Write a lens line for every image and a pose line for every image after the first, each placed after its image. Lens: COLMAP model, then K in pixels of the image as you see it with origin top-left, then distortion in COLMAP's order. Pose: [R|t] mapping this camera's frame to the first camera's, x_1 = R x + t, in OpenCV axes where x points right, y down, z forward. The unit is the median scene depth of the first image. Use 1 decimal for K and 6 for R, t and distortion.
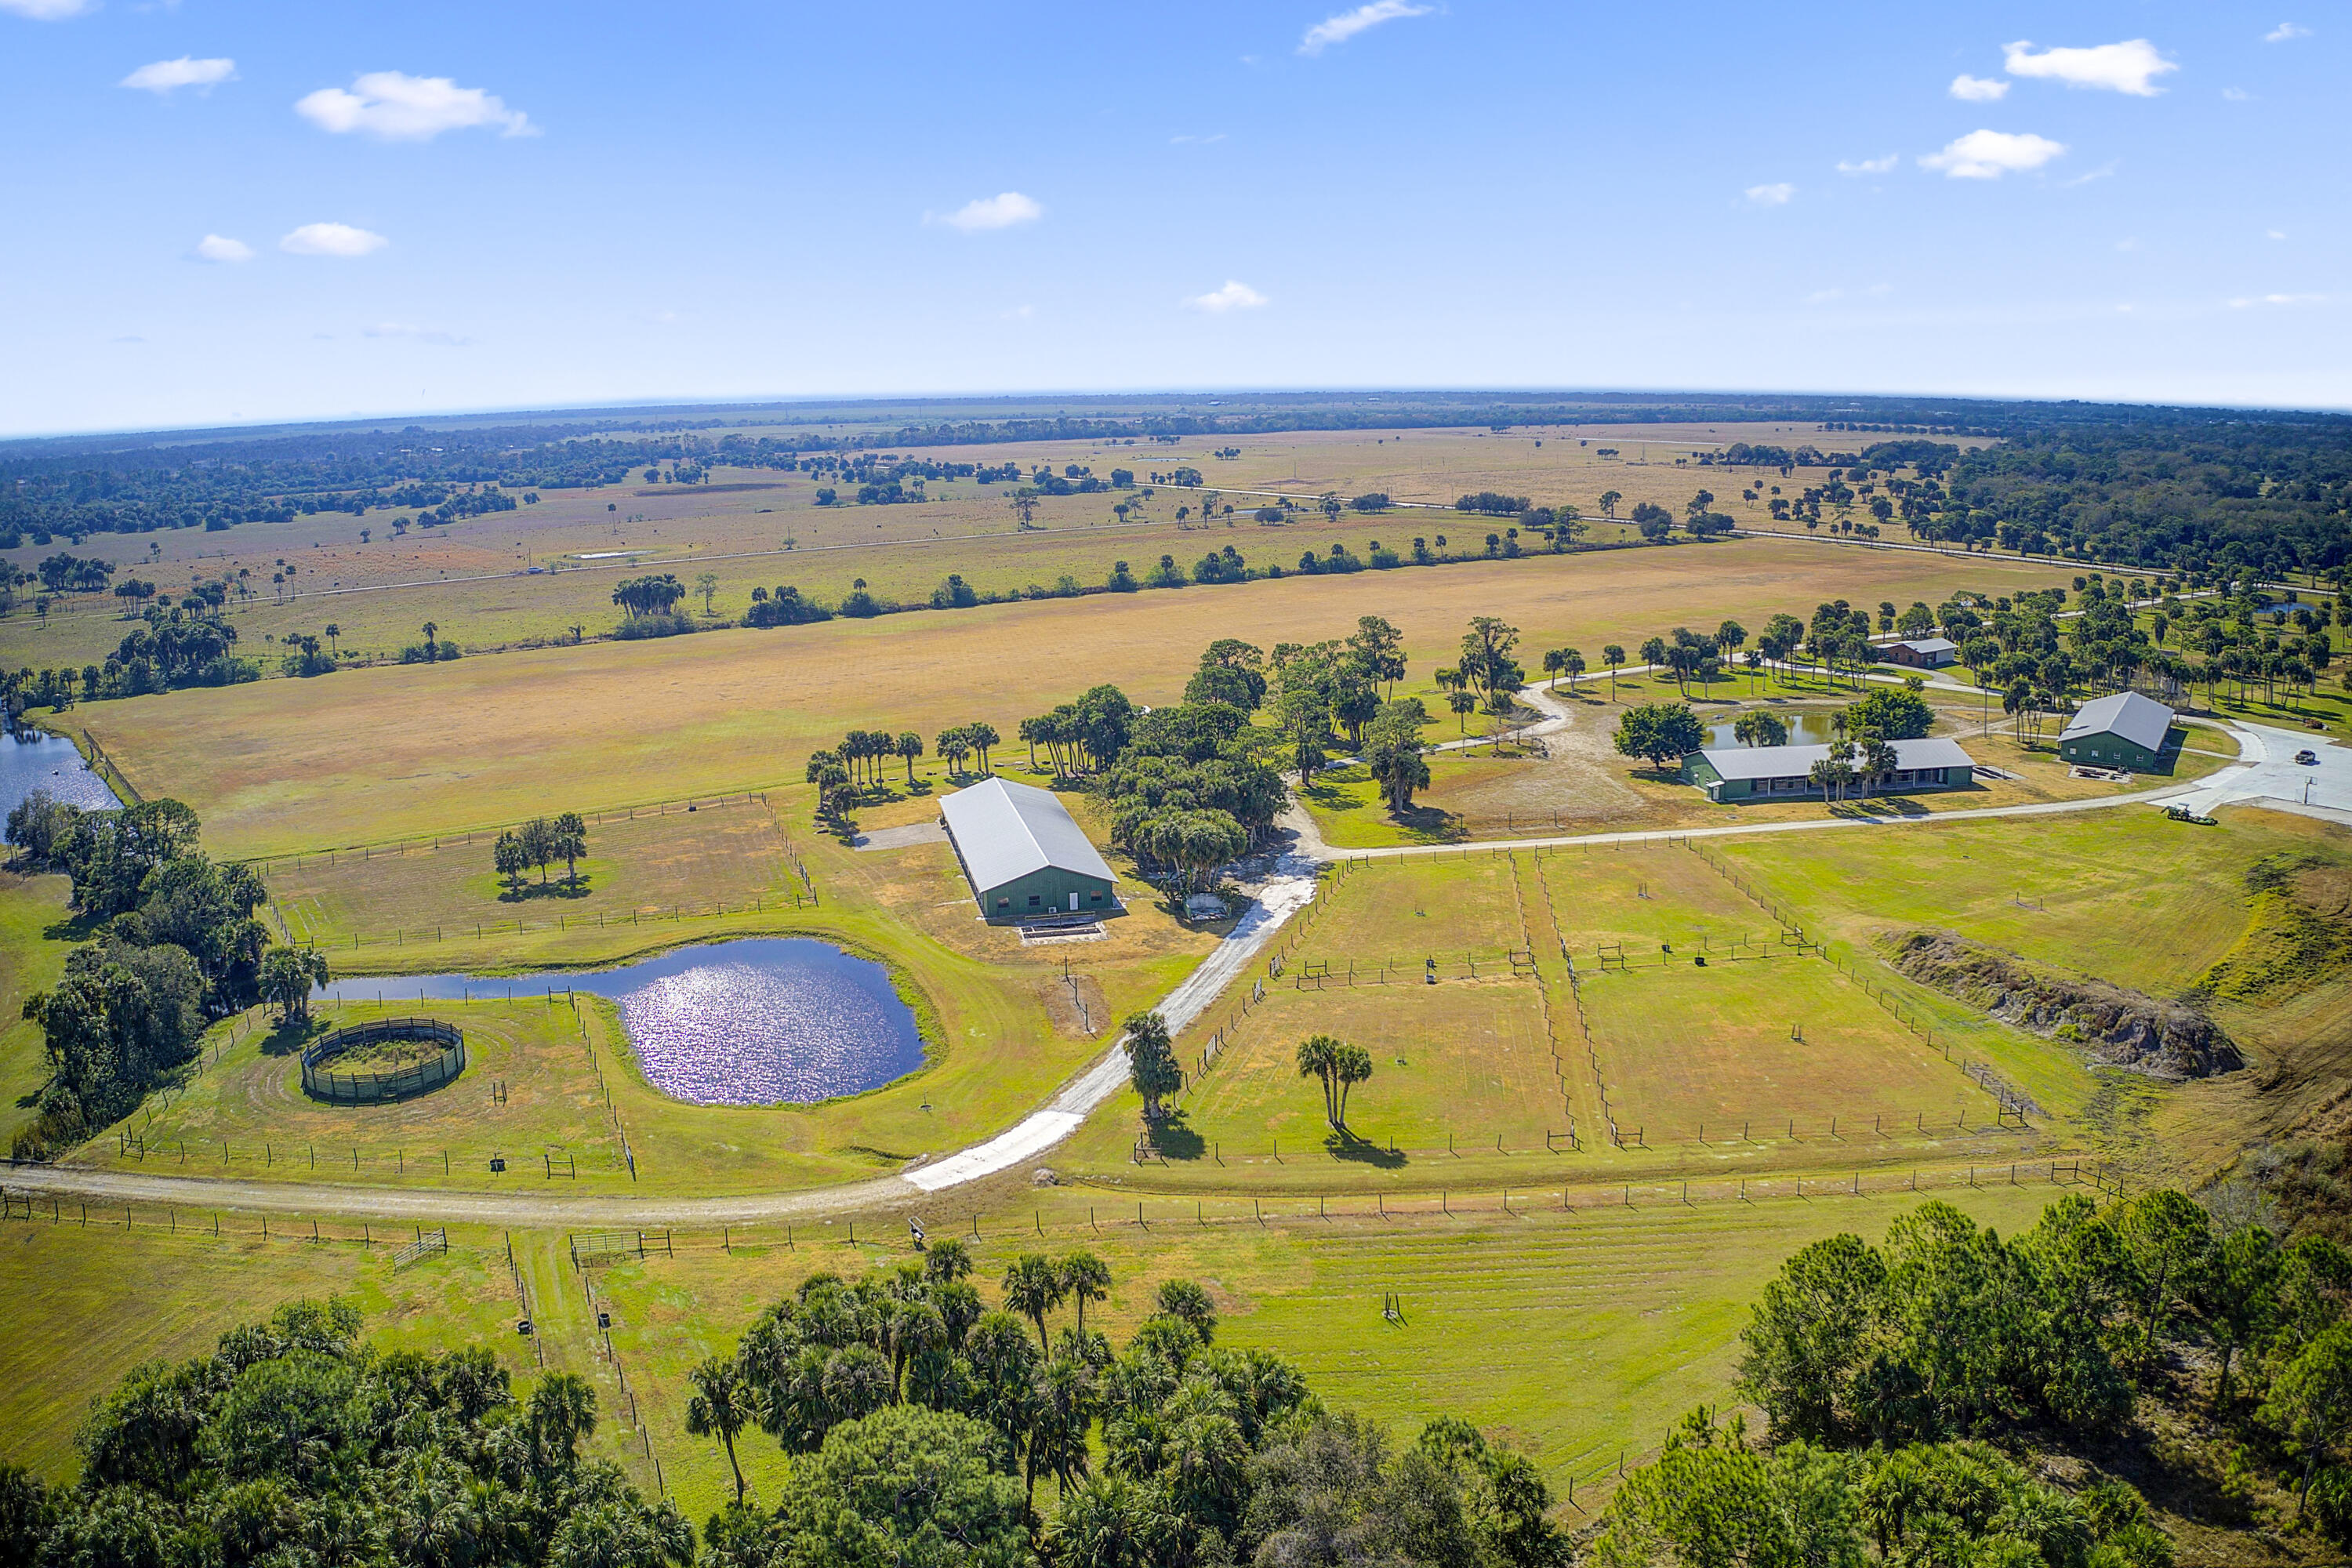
lens RADIAL K [[1864.2, 0, 1176.0], [0, 1864.2, 784.0], [0, 0, 1]] dist [-0.184783, 0.013604]
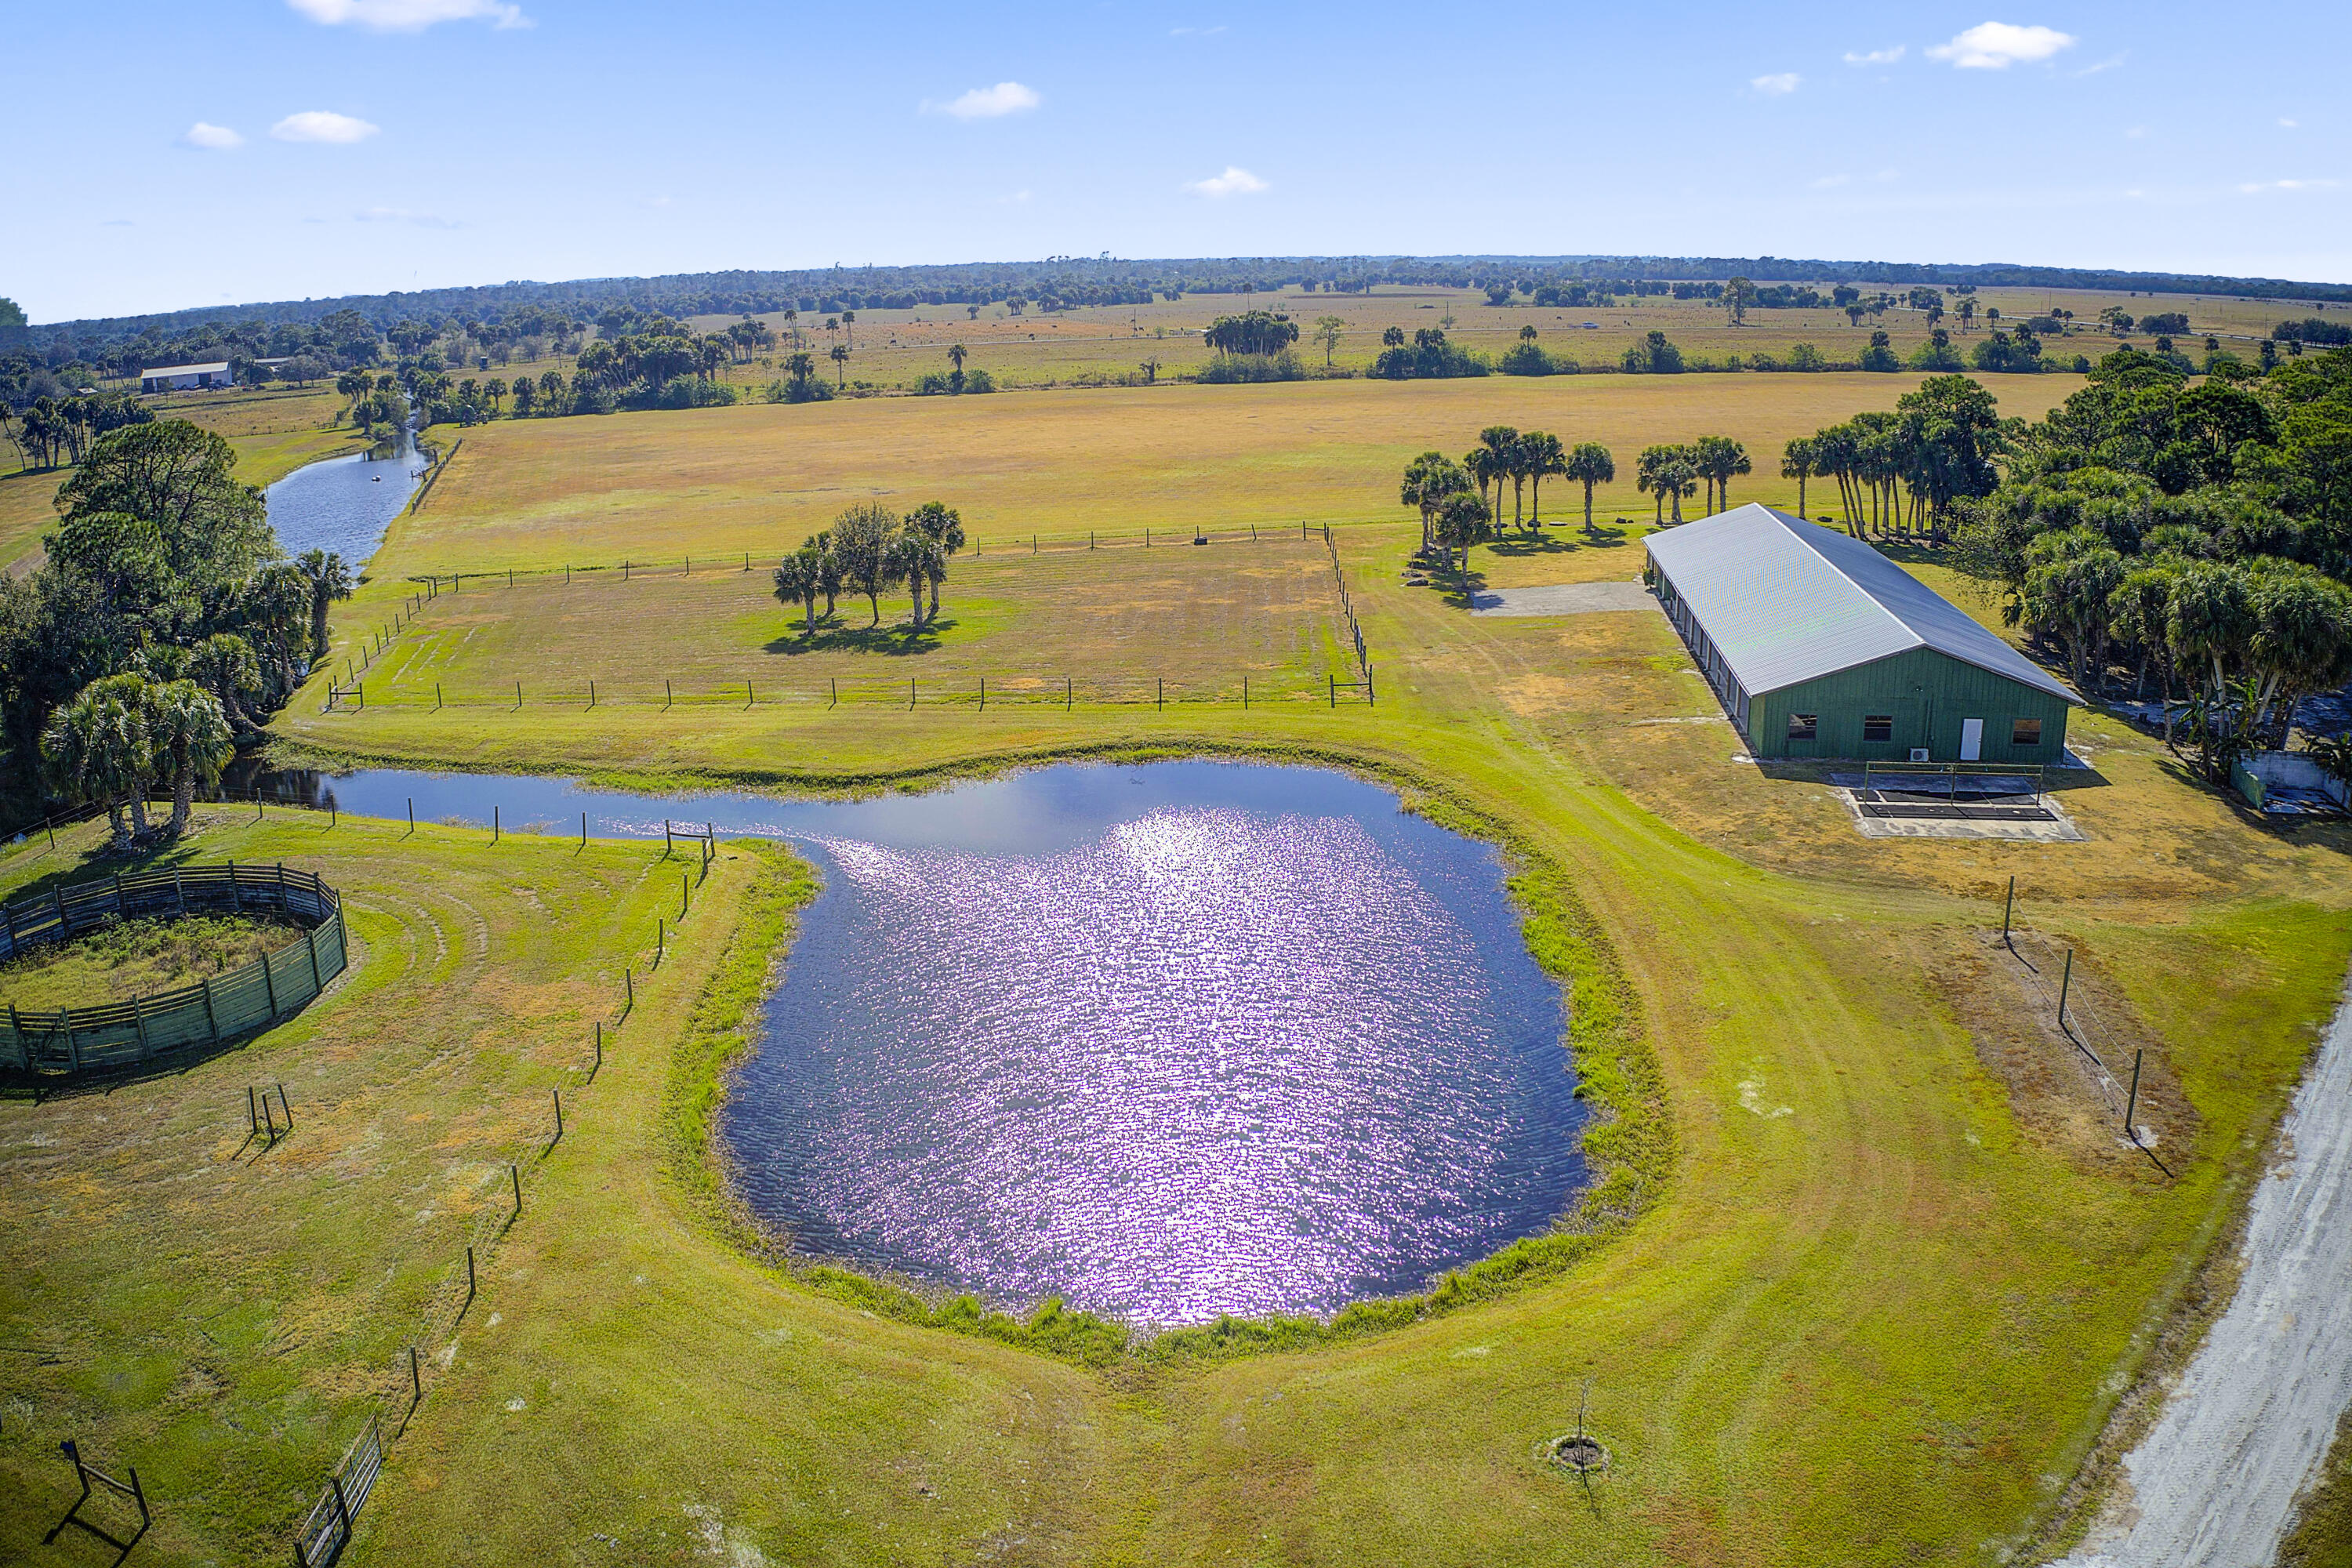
lens RADIAL K [[1864.2, 0, 1176.0], [0, 1864.2, 784.0], [0, 0, 1]] dist [-0.184783, 0.013604]
pose [[0.936342, 0.095483, -0.337856, -0.068576], [-0.072085, 0.994090, 0.081167, 0.043305], [0.343610, -0.051646, 0.937691, 0.461260]]
